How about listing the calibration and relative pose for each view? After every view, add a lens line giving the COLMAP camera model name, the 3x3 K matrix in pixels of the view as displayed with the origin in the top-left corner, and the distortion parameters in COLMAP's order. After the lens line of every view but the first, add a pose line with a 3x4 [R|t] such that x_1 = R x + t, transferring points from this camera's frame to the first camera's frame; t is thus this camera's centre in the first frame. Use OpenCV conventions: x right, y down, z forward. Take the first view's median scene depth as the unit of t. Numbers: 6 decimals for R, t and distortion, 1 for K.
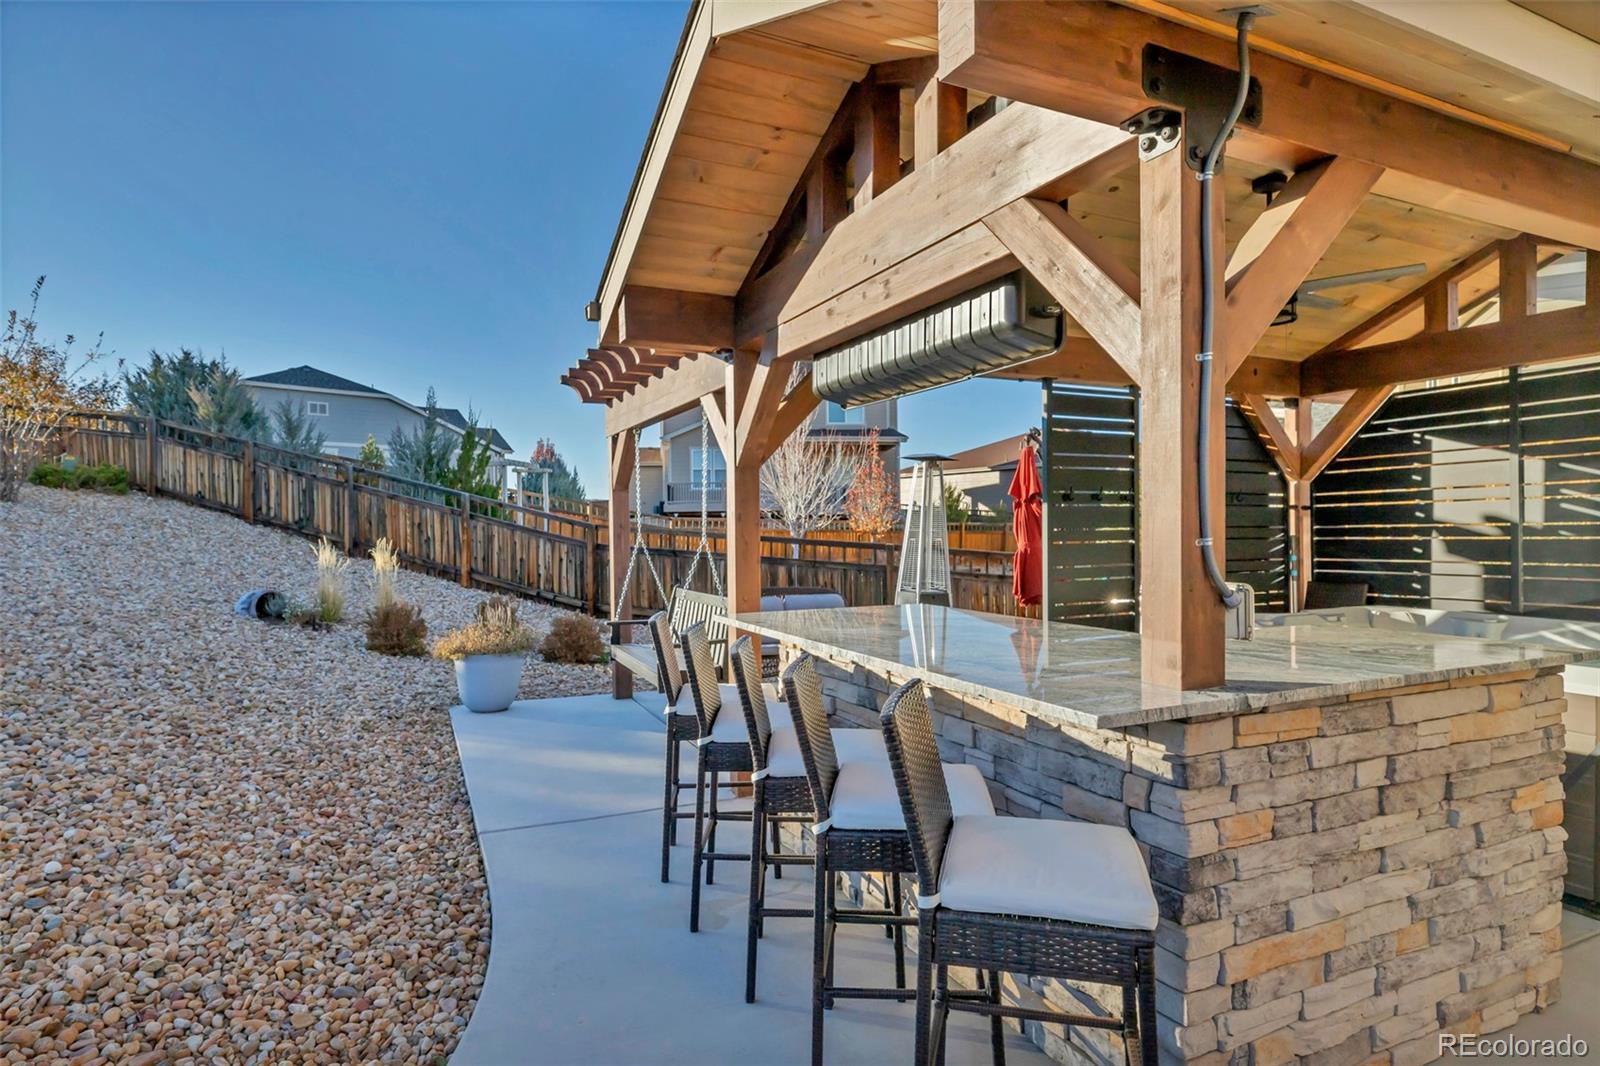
lens RADIAL K [[861.4, 0, 795.0], [0, 861.4, 529.9], [0, 0, 1]] dist [0.002694, 0.000133]
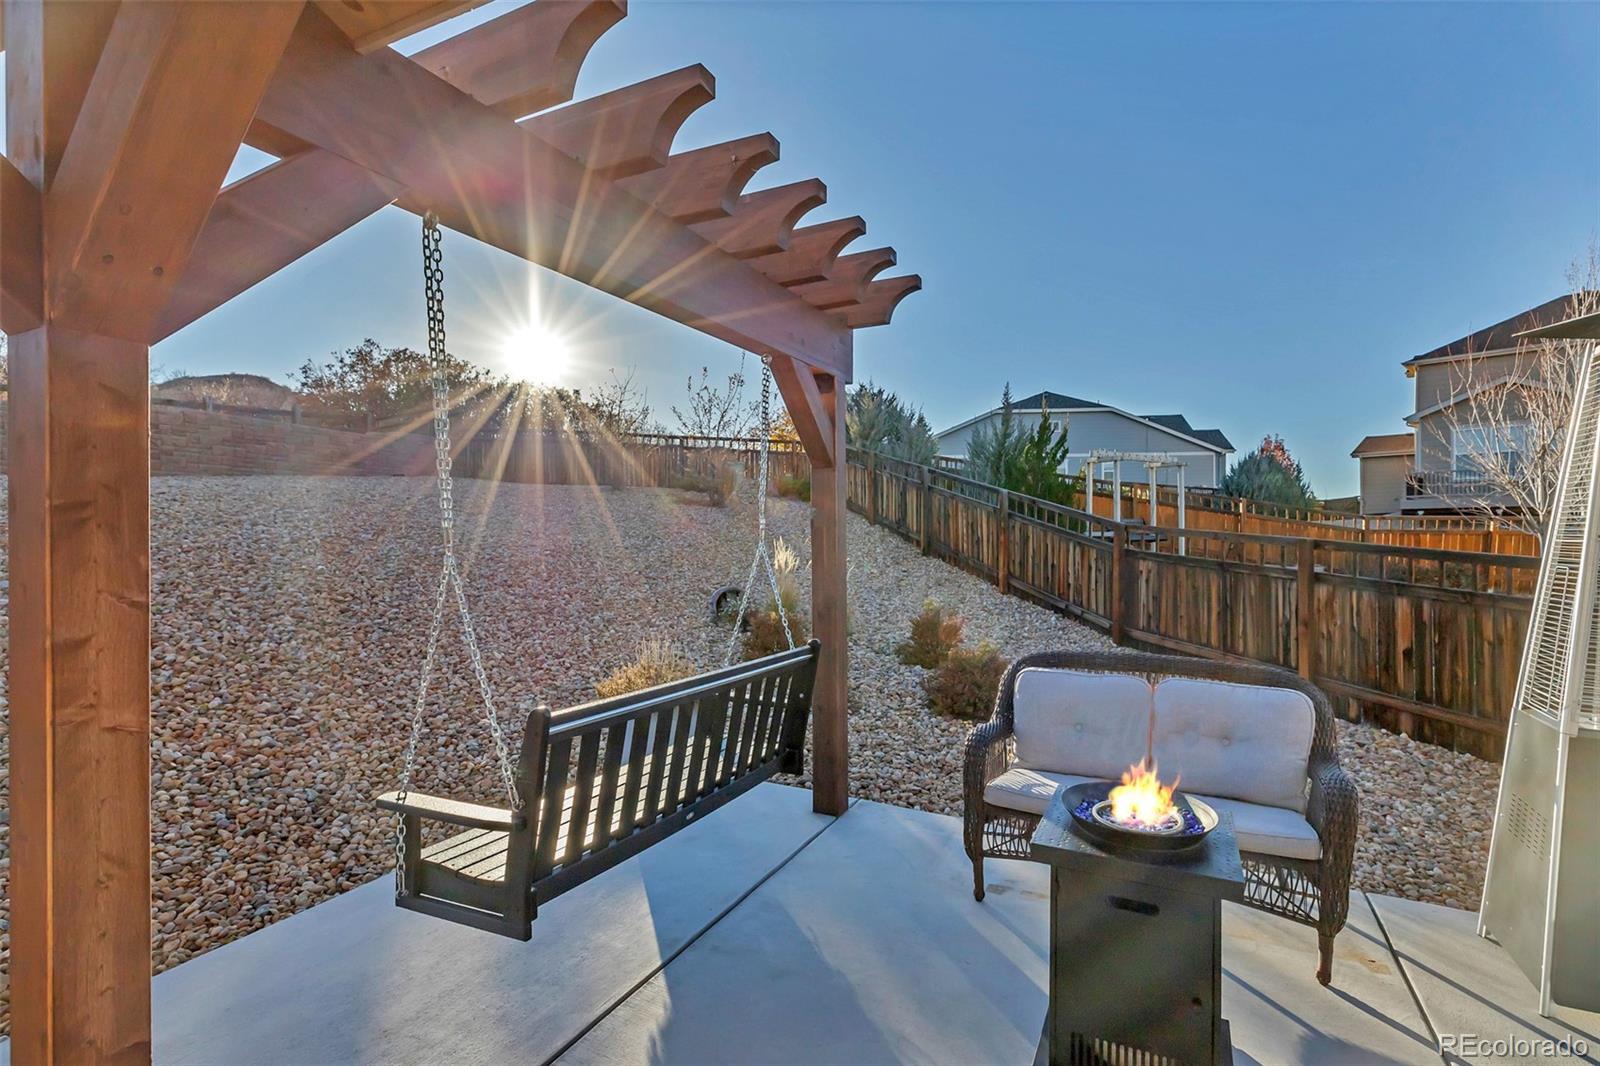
lens RADIAL K [[744.8, 0, 829.0], [0, 744.8, 529.7], [0, 0, 1]] dist [0.009551, -0.000718]
pose [[0.643834, 0.003975, -0.765155, 0.102420], [-0.004148, 0.999990, 0.001704, -0.001142], [0.765154, 0.002077, 0.643844, 0.351119]]
